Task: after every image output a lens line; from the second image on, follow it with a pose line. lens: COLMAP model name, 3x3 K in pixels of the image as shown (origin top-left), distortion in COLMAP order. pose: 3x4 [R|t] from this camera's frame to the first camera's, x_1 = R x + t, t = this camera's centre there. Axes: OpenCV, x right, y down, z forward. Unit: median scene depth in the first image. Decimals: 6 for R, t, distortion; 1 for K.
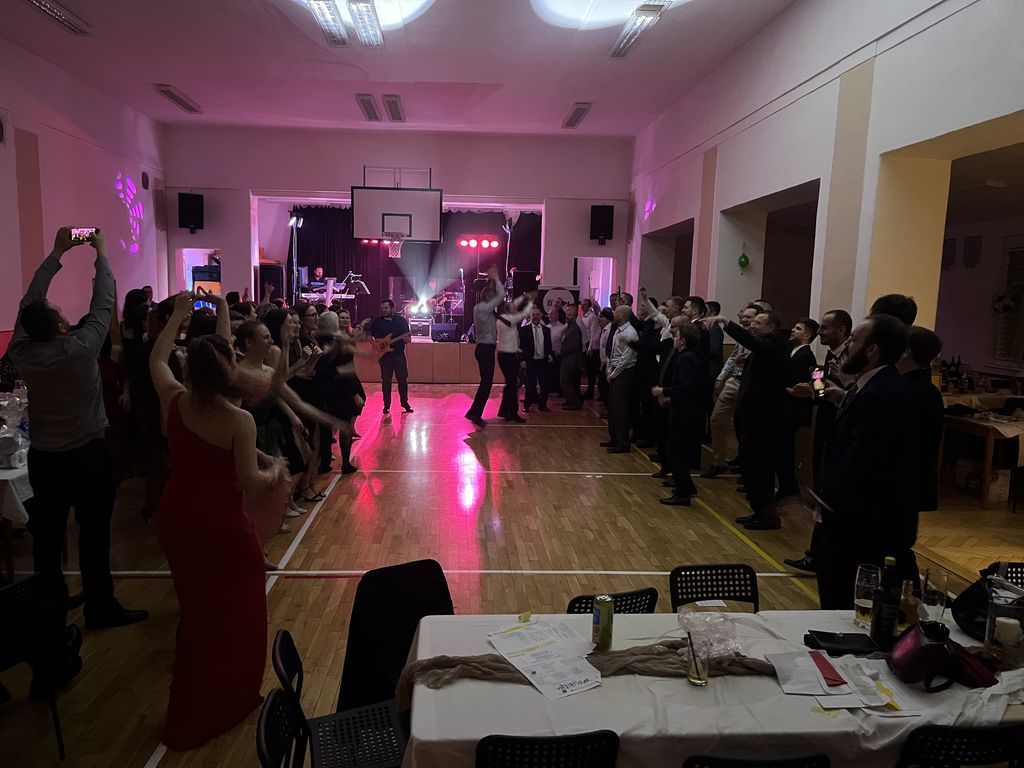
lens RADIAL K [[783.4, 0, 512.4], [0, 783.4, 387.1], [0, 0, 1]] dist [0.052192, -0.055398]
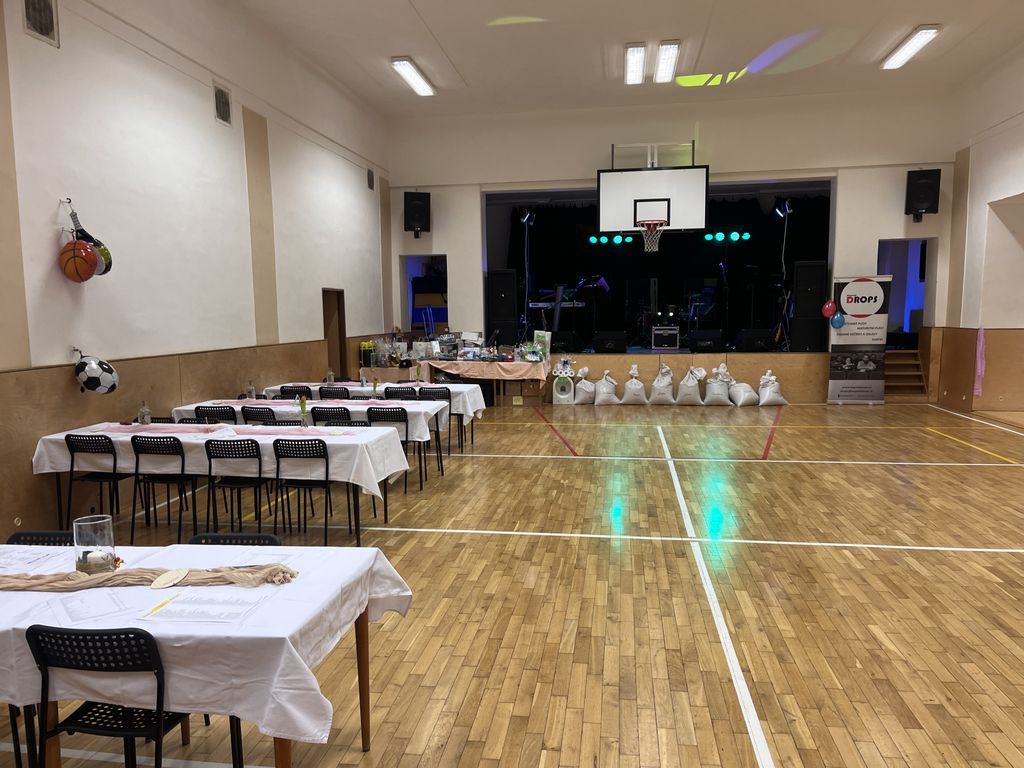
lens RADIAL K [[783.4, 0, 514.0], [0, 783.4, 386.2], [0, 0, 1]] dist [0.052192, -0.055398]
pose [[0.978083, -0.015682, -0.207624, -0.120231], [0.010701, 0.999628, -0.025091, -0.004598], [0.207941, 0.022319, 0.977887, 0.166304]]
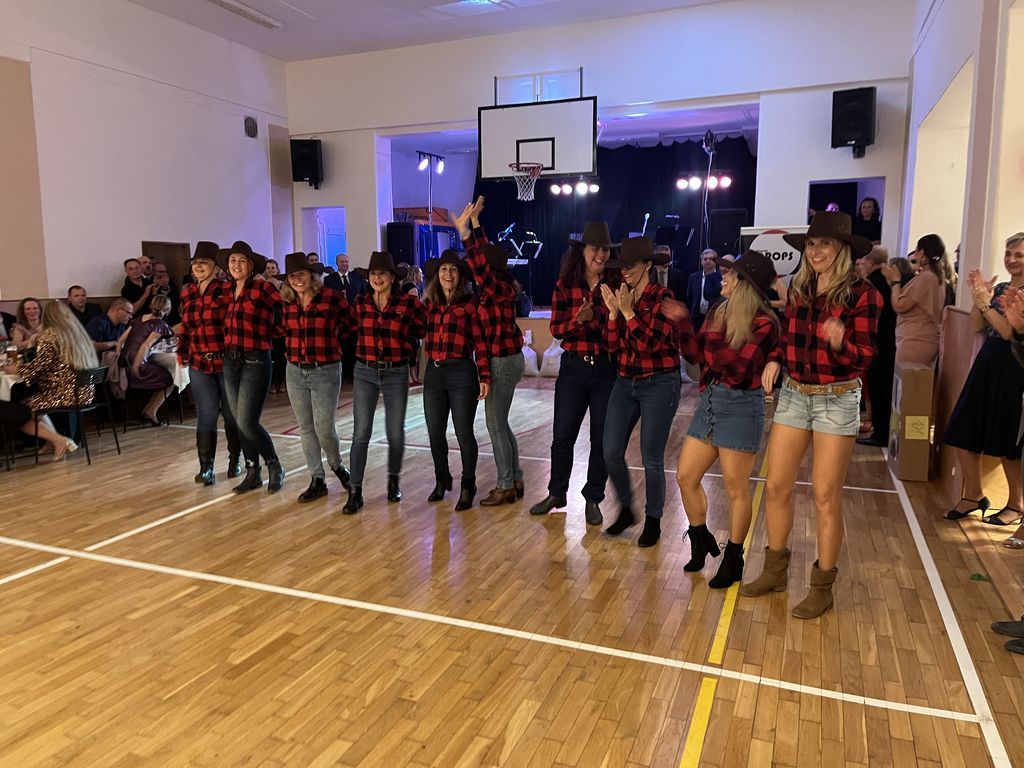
lens RADIAL K [[783.4, 0, 509.3], [0, 783.4, 375.1], [0, 0, 1]] dist [0.052192, -0.055398]
pose [[0.901892, 0.028013, -0.431053, 0.145433], [-0.024545, 0.999606, 0.013606, -0.015032], [0.431264, -0.001691, 0.902224, 0.344517]]
